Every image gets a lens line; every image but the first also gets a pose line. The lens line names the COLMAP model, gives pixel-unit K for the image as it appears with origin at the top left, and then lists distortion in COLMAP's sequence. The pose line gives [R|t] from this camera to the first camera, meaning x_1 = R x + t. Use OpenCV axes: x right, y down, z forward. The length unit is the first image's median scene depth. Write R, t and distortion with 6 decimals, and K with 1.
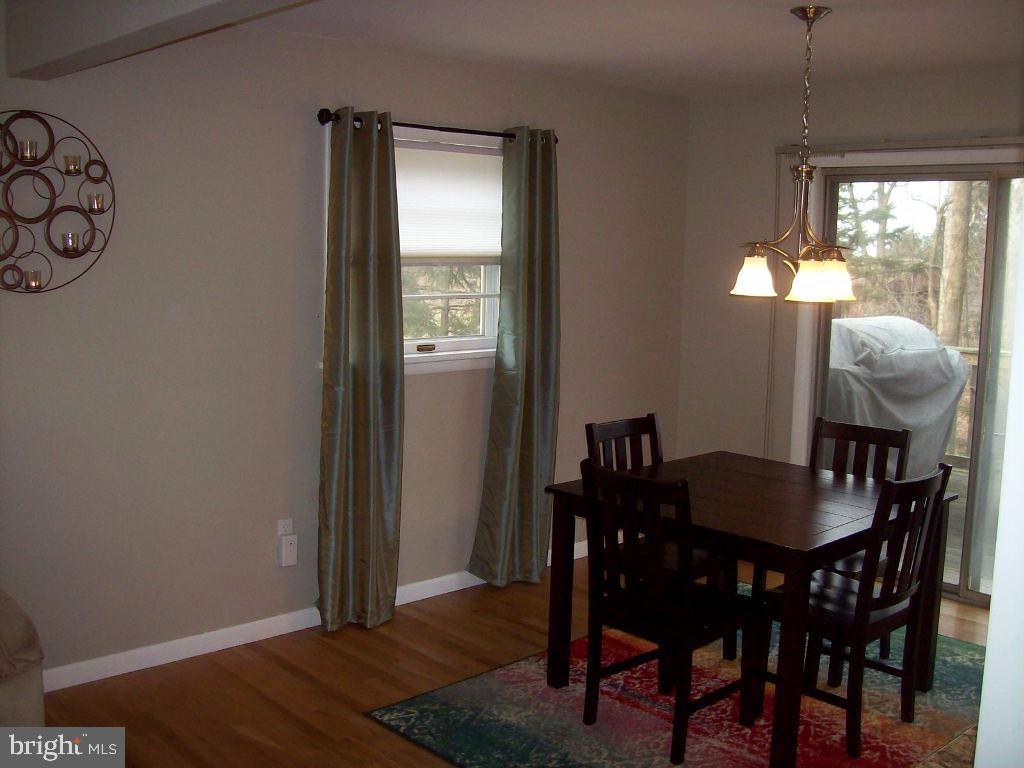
lens RADIAL K [[1070.5, 0, 508.9], [0, 1070.5, 386.8], [0, 0, 1]] dist [-0.168221, 0.000000]
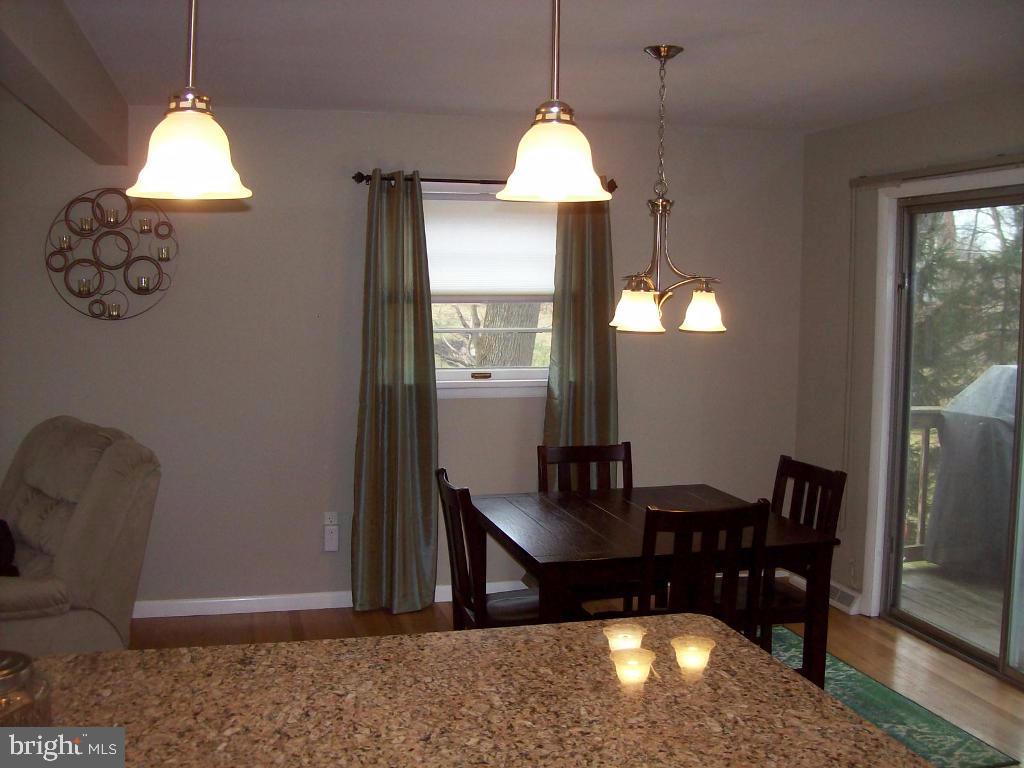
lens RADIAL K [[1070.5, 0, 502.9], [0, 1070.5, 378.0], [0, 0, 1]] dist [-0.168221, 0.000000]
pose [[0.874438, 0.032243, -0.484064, 0.557022], [-0.055342, 0.997905, -0.033503, 0.003196], [0.481970, 0.056085, 0.874391, 0.031365]]
